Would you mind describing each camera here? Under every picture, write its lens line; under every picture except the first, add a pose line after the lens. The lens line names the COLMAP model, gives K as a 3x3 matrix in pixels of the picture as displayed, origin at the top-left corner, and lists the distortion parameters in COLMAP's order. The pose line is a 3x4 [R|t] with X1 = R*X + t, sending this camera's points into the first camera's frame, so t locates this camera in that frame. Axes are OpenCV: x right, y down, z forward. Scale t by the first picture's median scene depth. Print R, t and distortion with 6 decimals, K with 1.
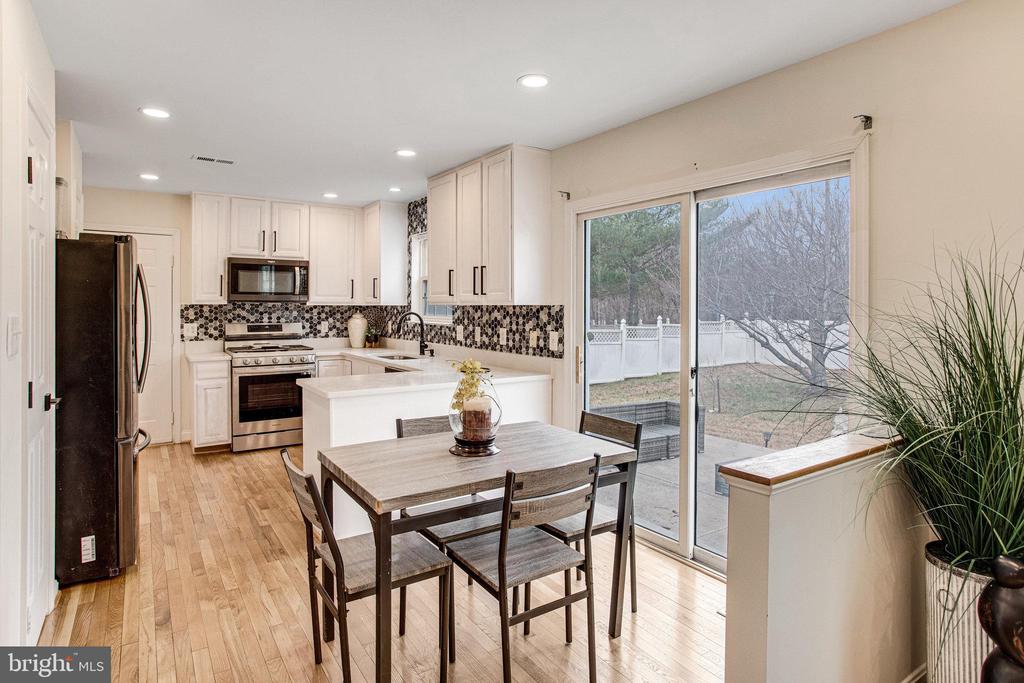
lens RADIAL K [[525.7, 0, 473.0], [0, 525.7, 307.6], [0, 0, 1]] dist [-0.017389, 0.000146]
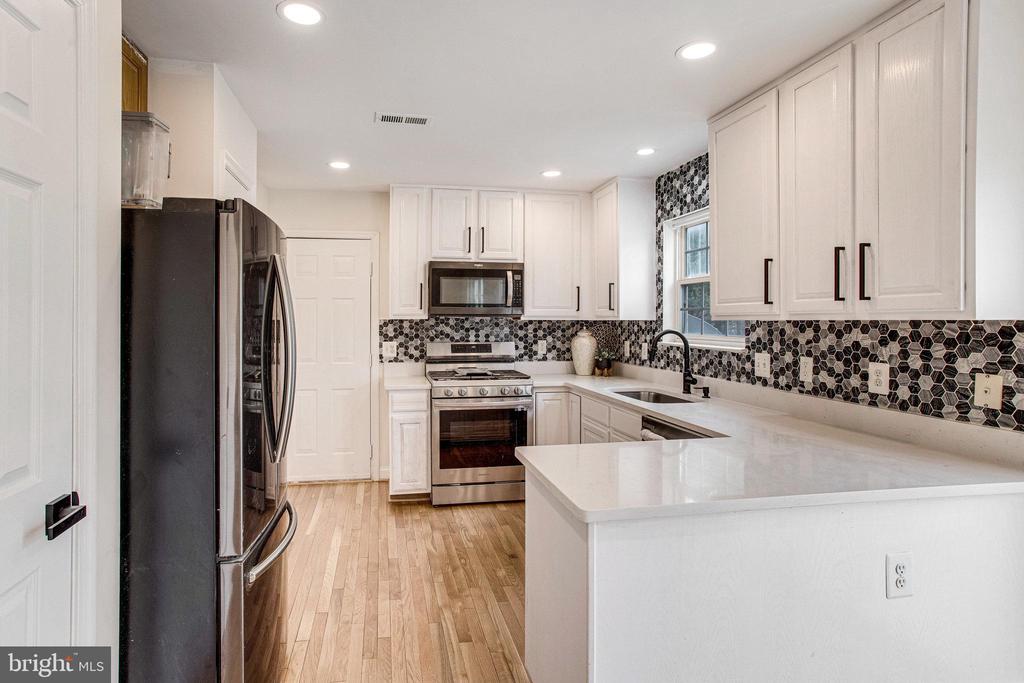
lens RADIAL K [[525.7, 0, 473.0], [0, 525.7, 307.6], [0, 0, 1]] dist [-0.017389, 0.000146]
pose [[0.927240, -0.009535, -0.374346, -0.096618], [-0.000635, 0.999634, -0.027036, -0.002009], [0.374466, 0.025306, 0.926895, 0.264896]]
